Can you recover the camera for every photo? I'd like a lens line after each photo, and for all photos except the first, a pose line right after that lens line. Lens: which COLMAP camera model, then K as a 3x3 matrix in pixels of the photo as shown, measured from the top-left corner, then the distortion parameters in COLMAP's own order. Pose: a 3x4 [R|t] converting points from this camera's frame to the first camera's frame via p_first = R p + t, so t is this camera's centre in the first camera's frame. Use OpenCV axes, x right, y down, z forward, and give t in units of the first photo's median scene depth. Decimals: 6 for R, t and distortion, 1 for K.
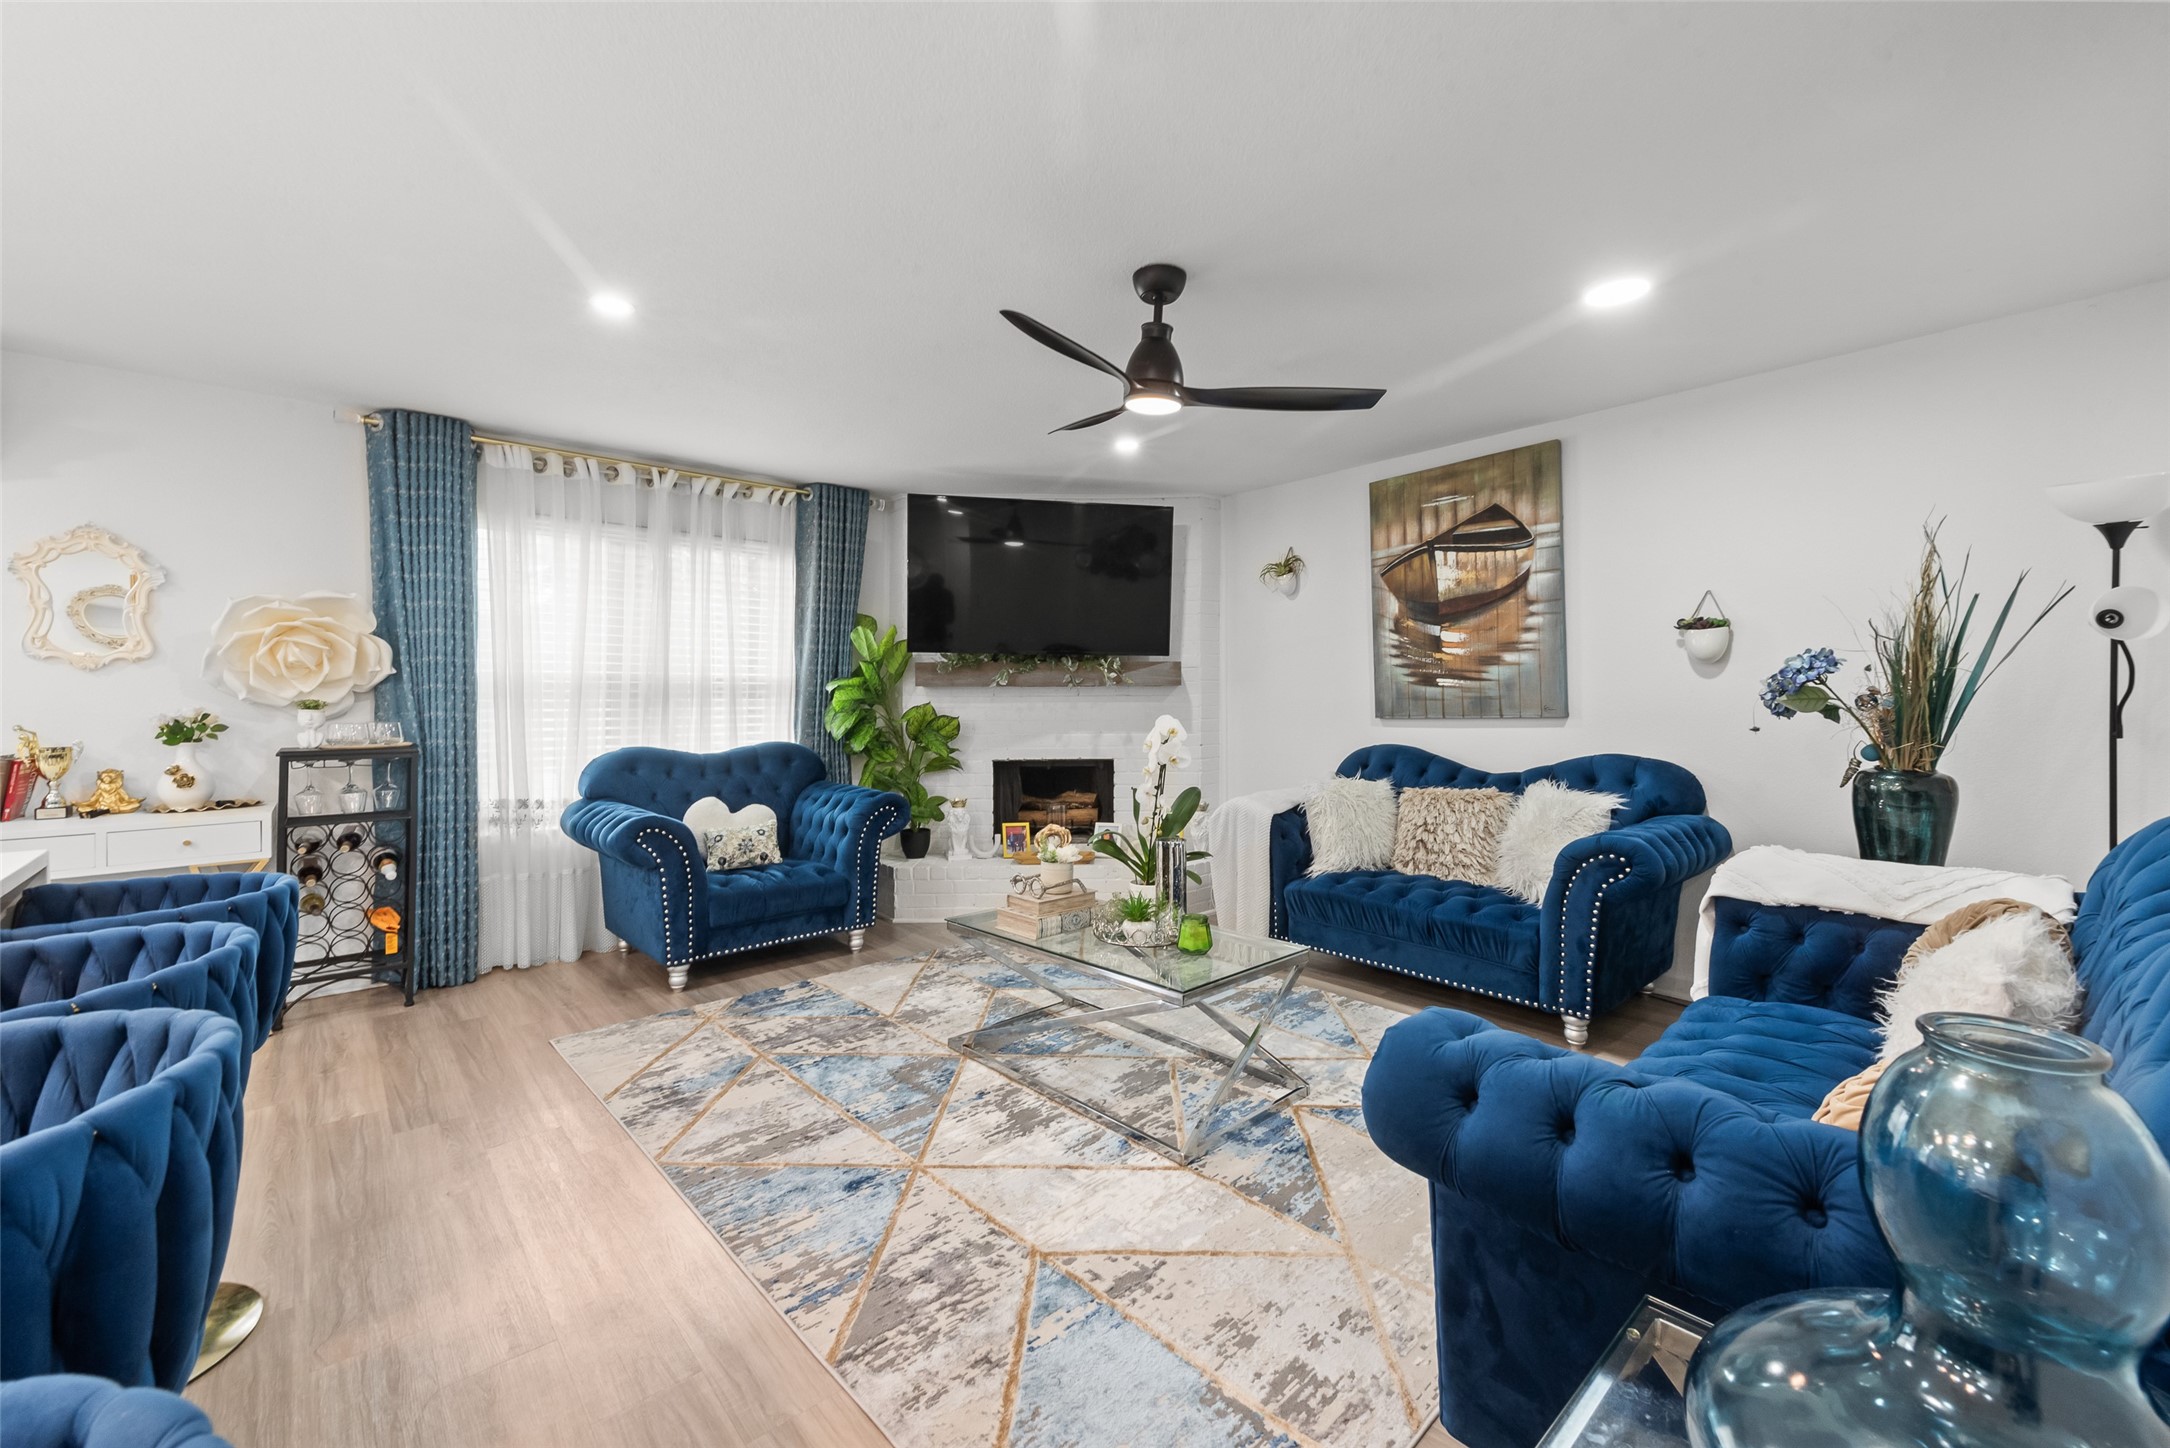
lens RADIAL K [[867.1, 0, 1088.4], [0, 867.1, 695.2], [0, 0, 1]] dist [0.000002, -0.000024]
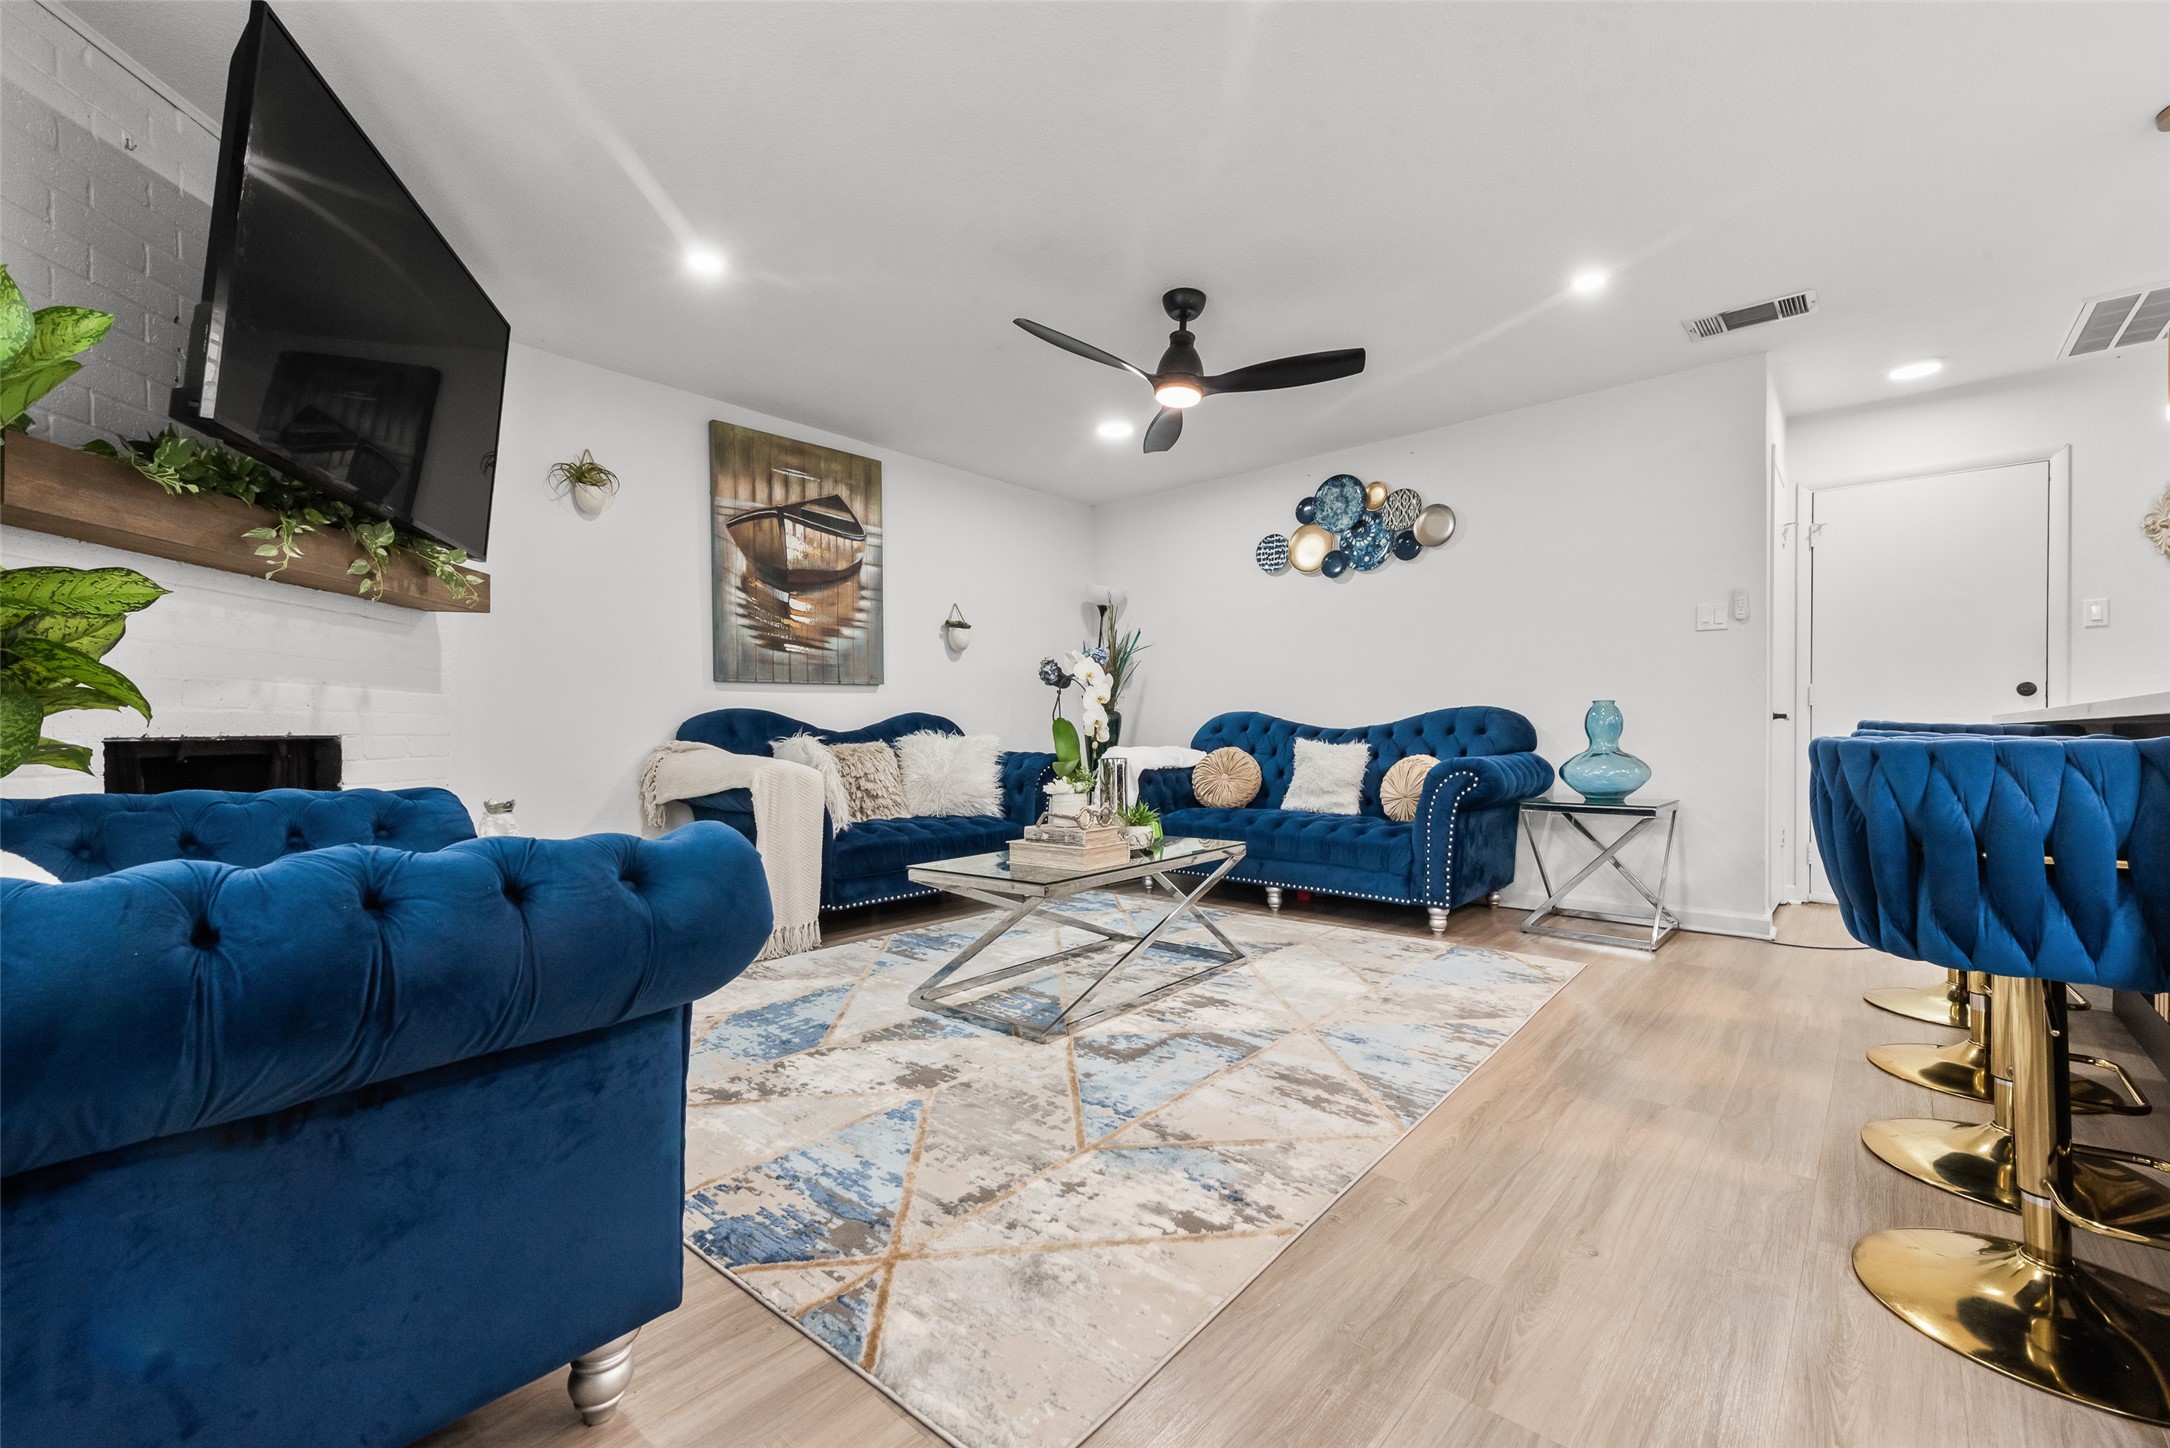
lens RADIAL K [[875.9, 0, 1142.2], [0, 875.9, 734.3], [0, 0, 1]] dist [0.000907, 0.000077]
pose [[-0.147361, 0.002096, 0.989081, -0.729013], [-0.001128, 0.999997, -0.002287, 0.095569], [-0.989082, -0.001452, -0.147358, 0.782161]]
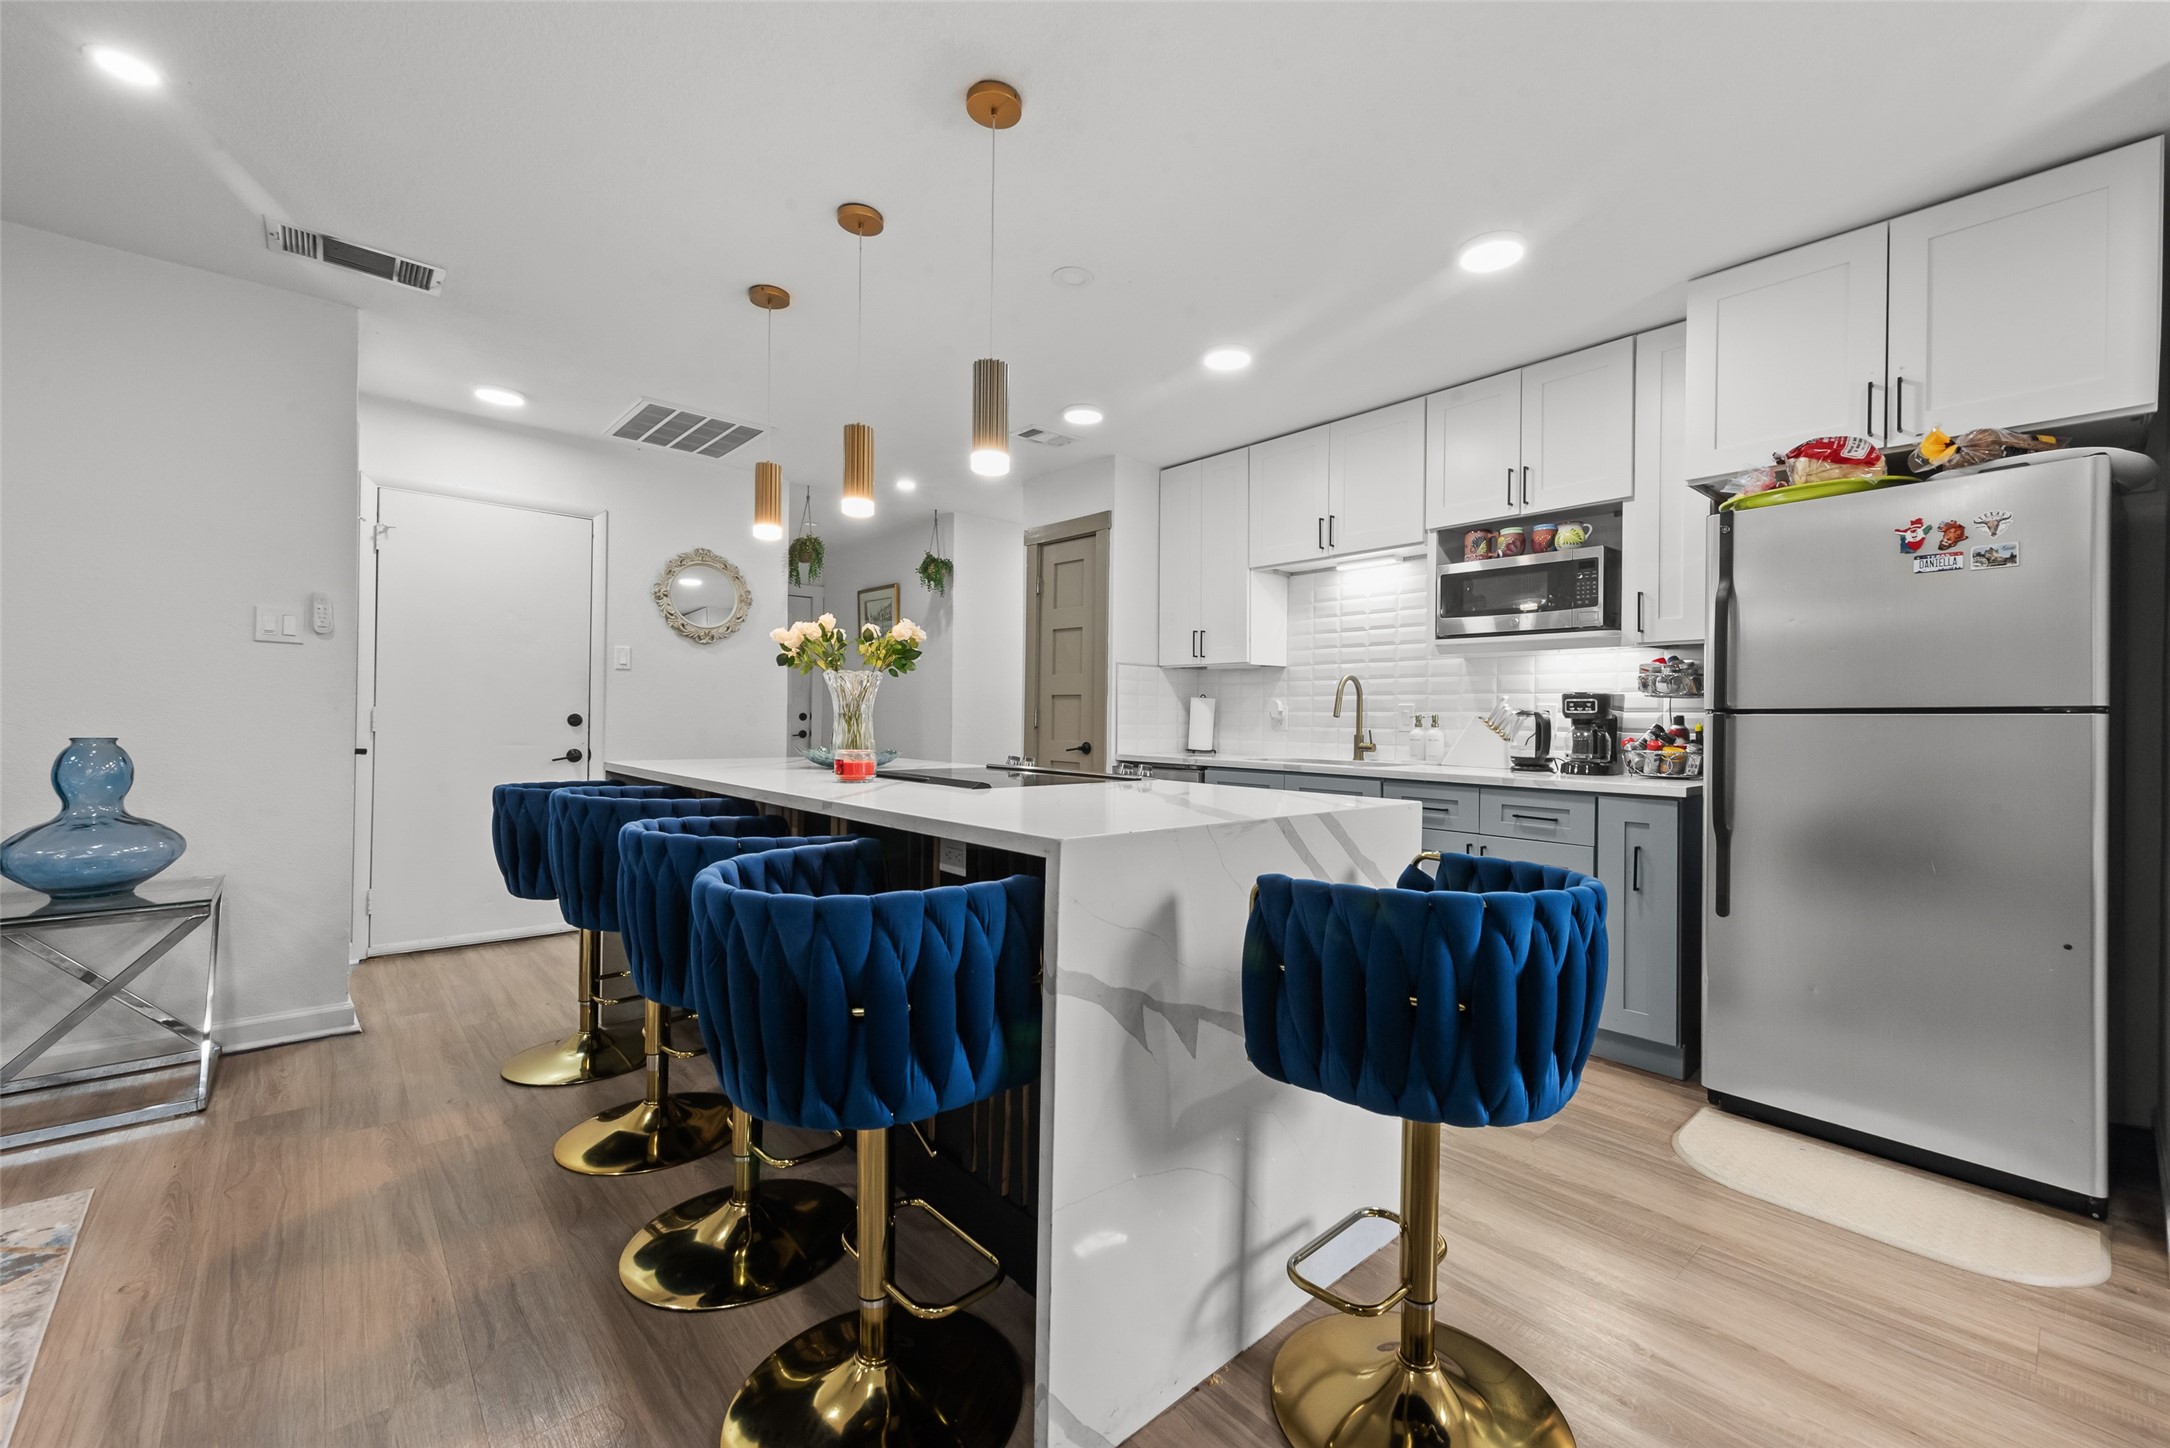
lens RADIAL K [[875.9, 0, 1142.2], [0, 875.9, 734.3], [0, 0, 1]] dist [0.000907, 0.000077]
pose [[-0.999885, -0.009229, -0.012035, -0.556206], [-0.009165, 0.999944, -0.005290, 0.046647], [0.012083, -0.005179, -0.999914, 0.751658]]
